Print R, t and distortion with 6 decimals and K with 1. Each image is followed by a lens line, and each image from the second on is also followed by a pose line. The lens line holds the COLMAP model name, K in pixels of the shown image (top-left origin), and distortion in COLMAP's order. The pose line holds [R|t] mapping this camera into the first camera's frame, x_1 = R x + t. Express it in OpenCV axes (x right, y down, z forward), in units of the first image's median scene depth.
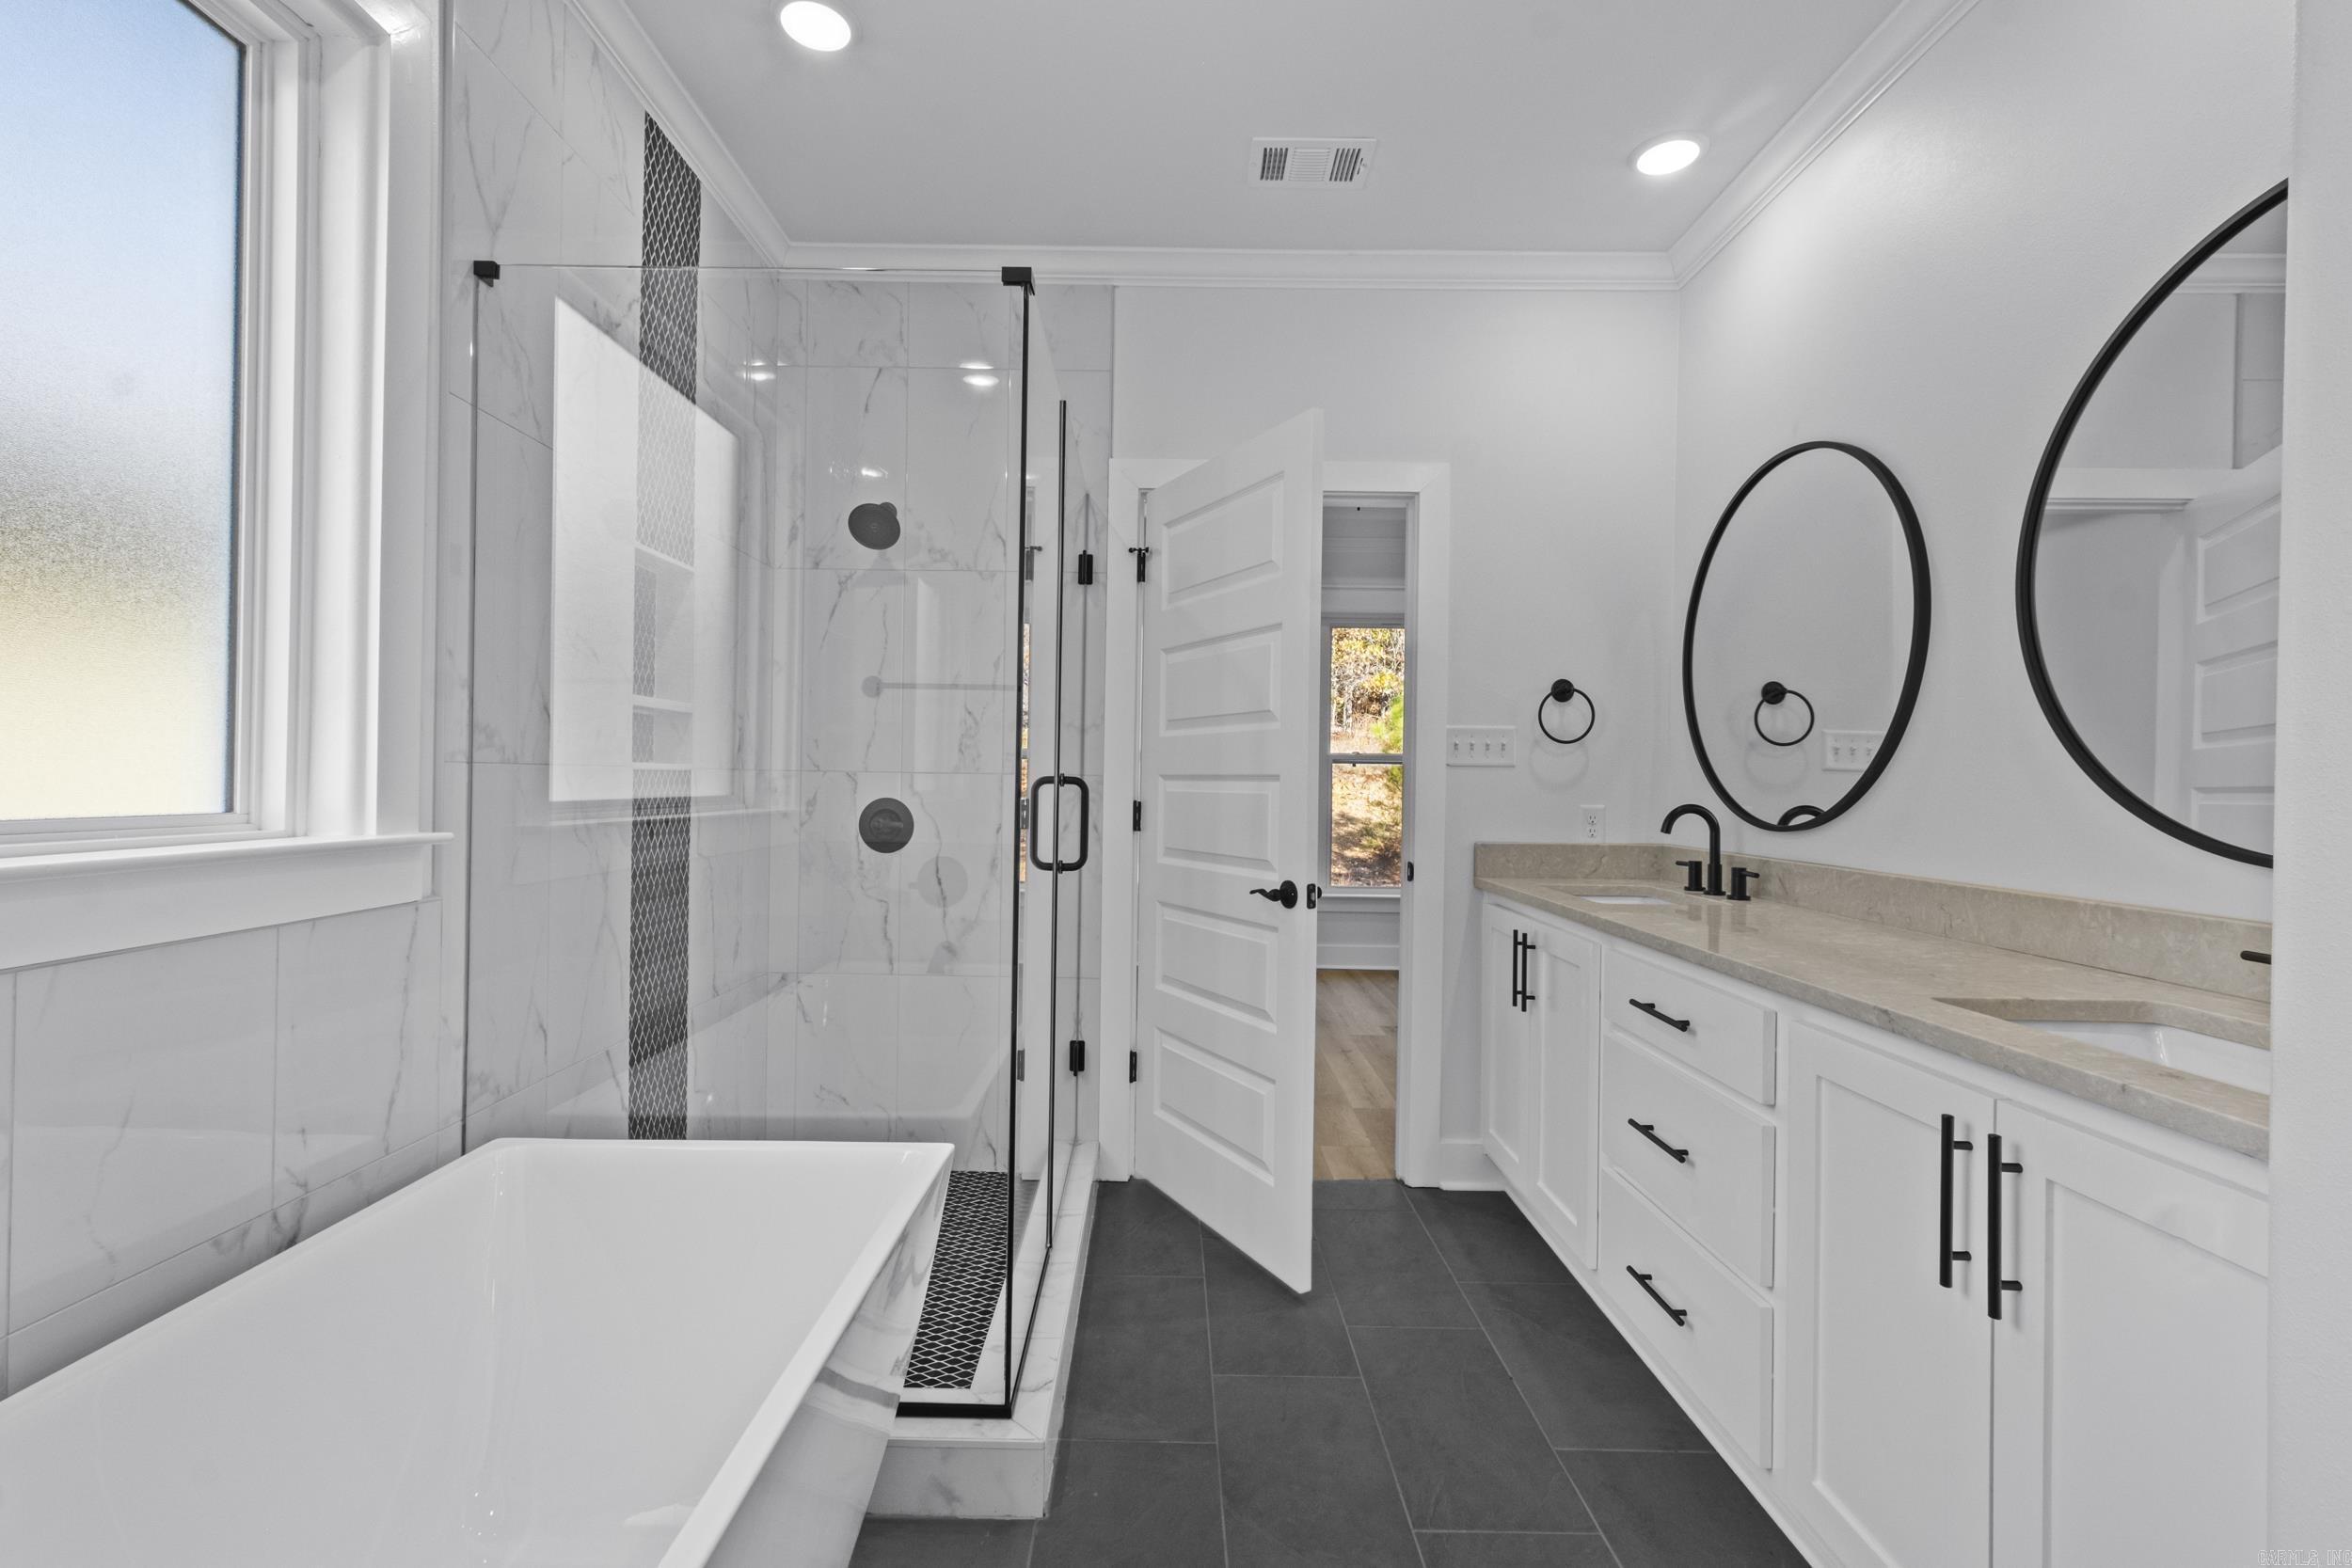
lens RADIAL K [[1015.4, 0, 1169.8], [0, 1015.4, 789.1], [0, 0, 1]] dist [0.003597, 0.001265]
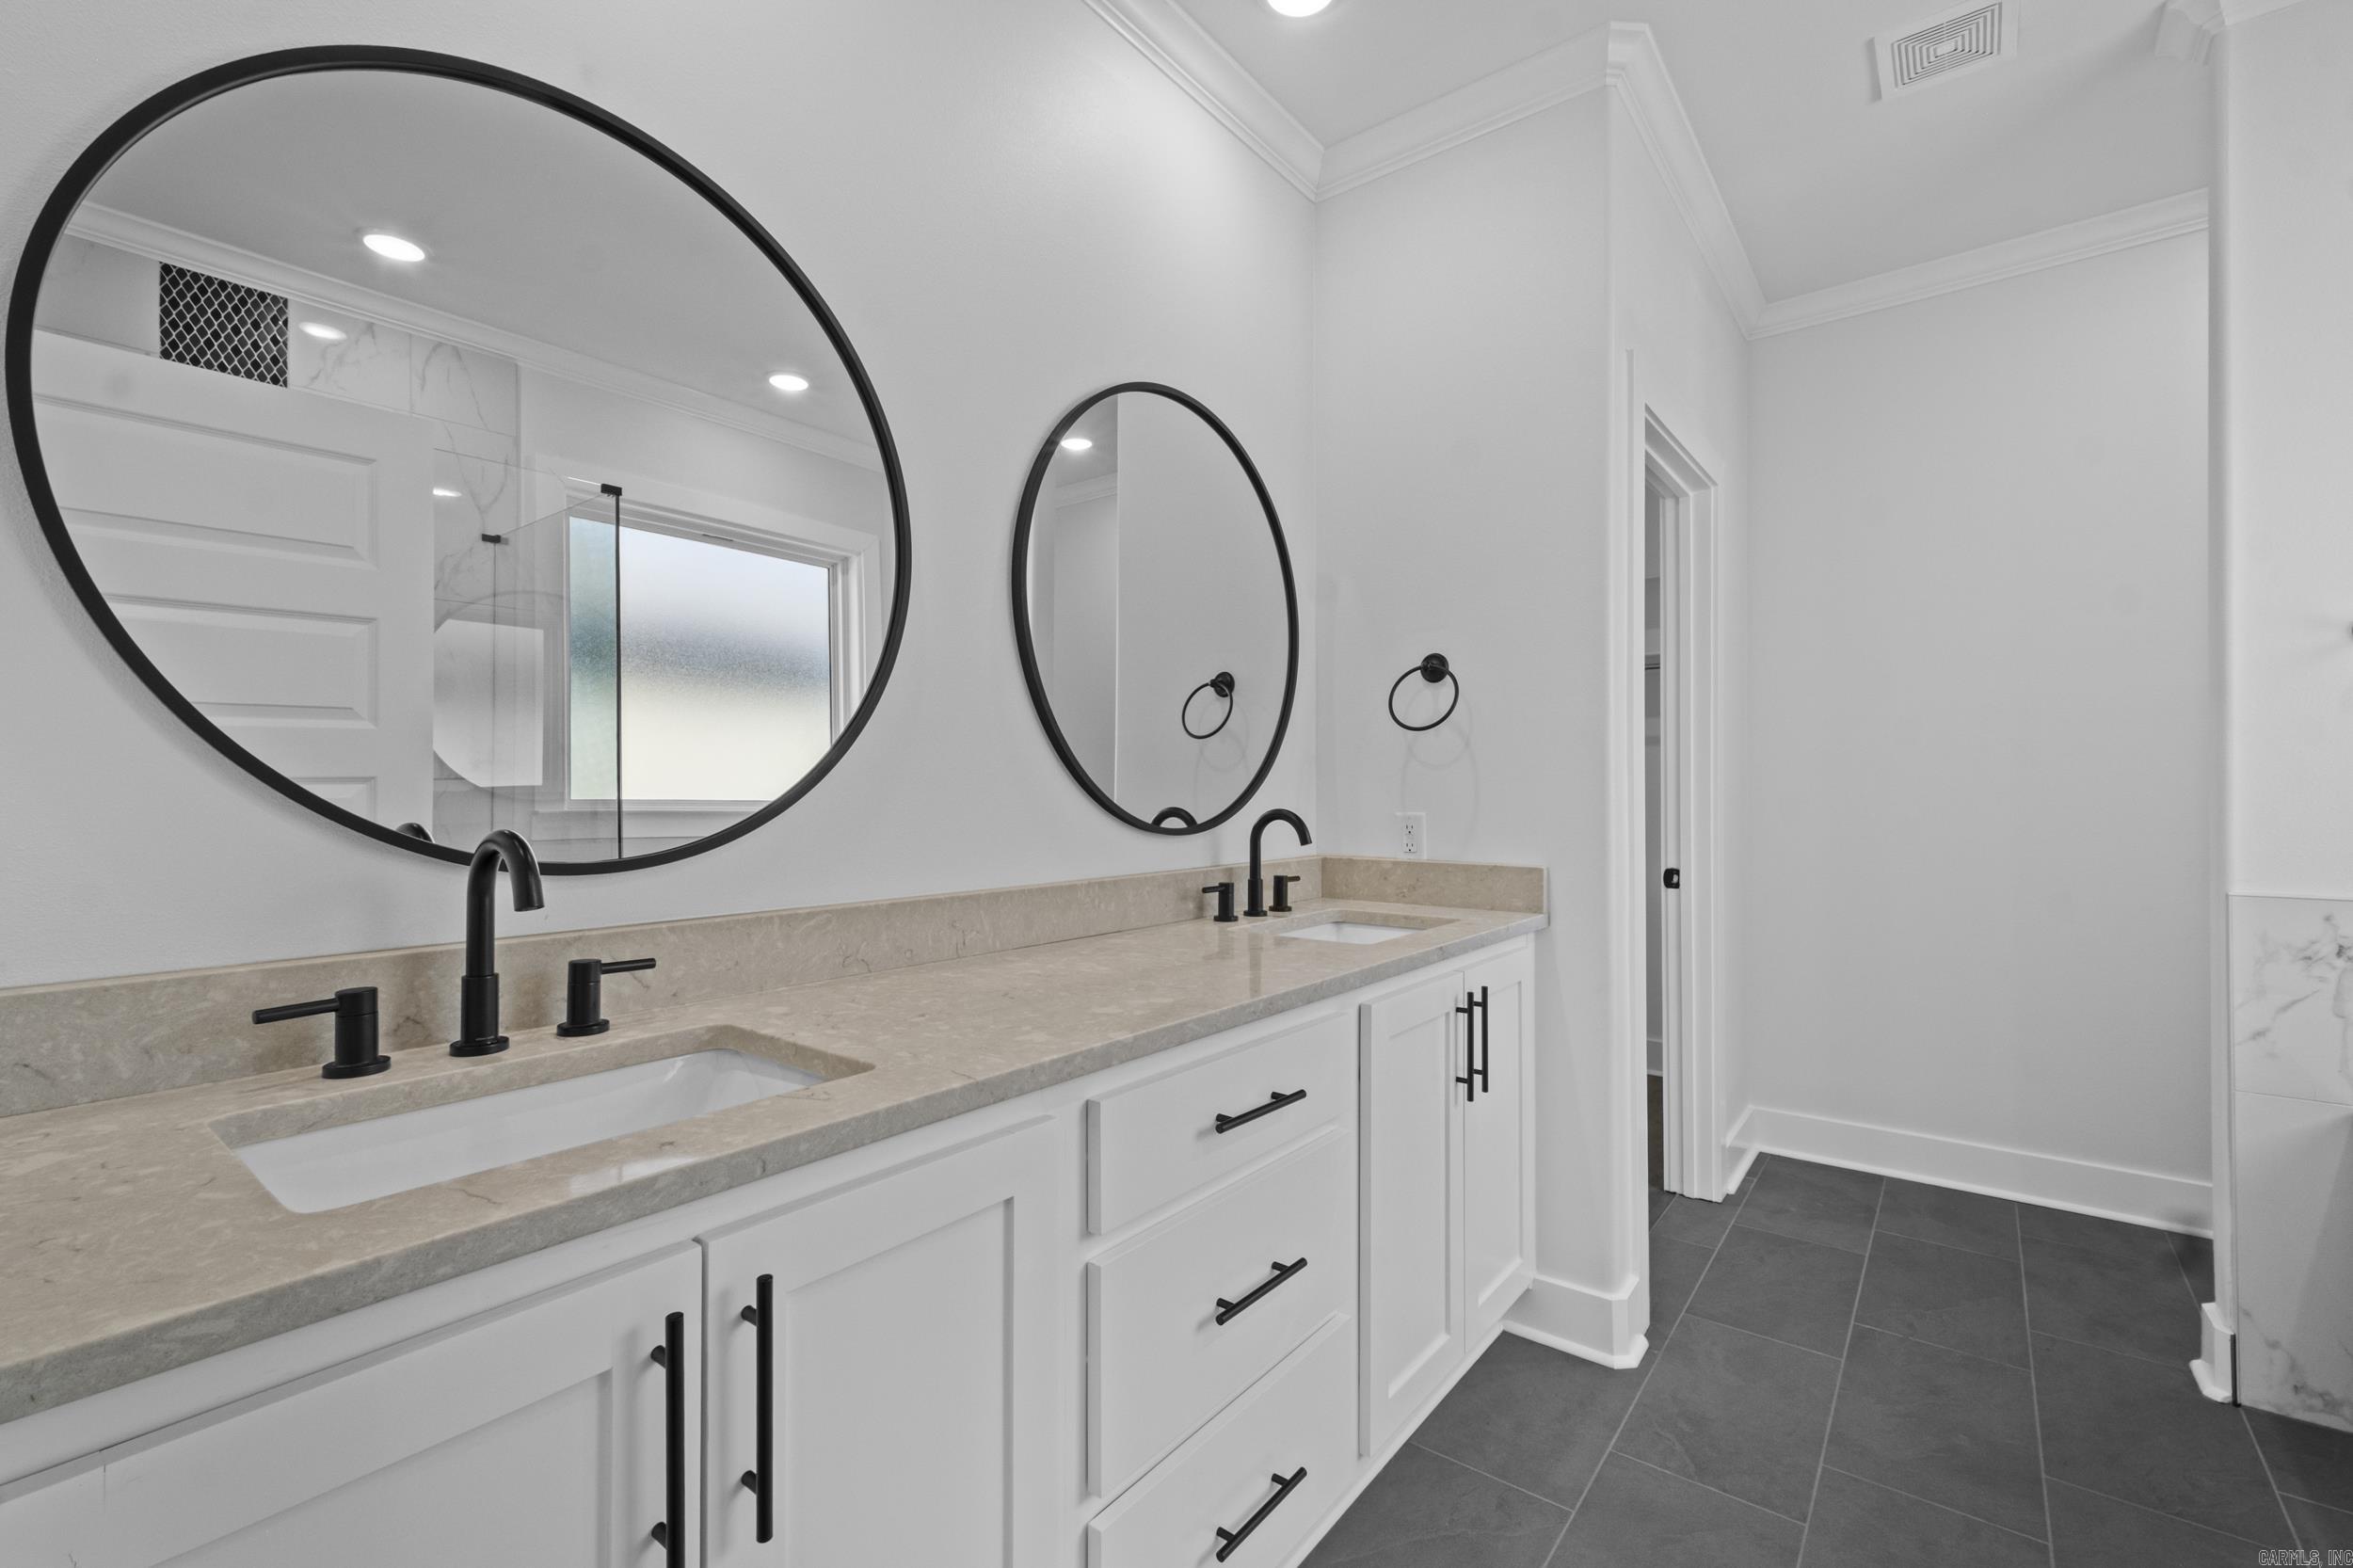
lens RADIAL K [[1015.9, 0, 1171.1], [0, 1015.9, 787.5], [0, 0, 1]] dist [0.003597, 0.001265]
pose [[-0.791975, 0.001867, 0.610550, 0.121849], [0.003701, 0.999992, 0.001743, 0.005172], [-0.610542, 0.003640, -0.791975, 1.585908]]
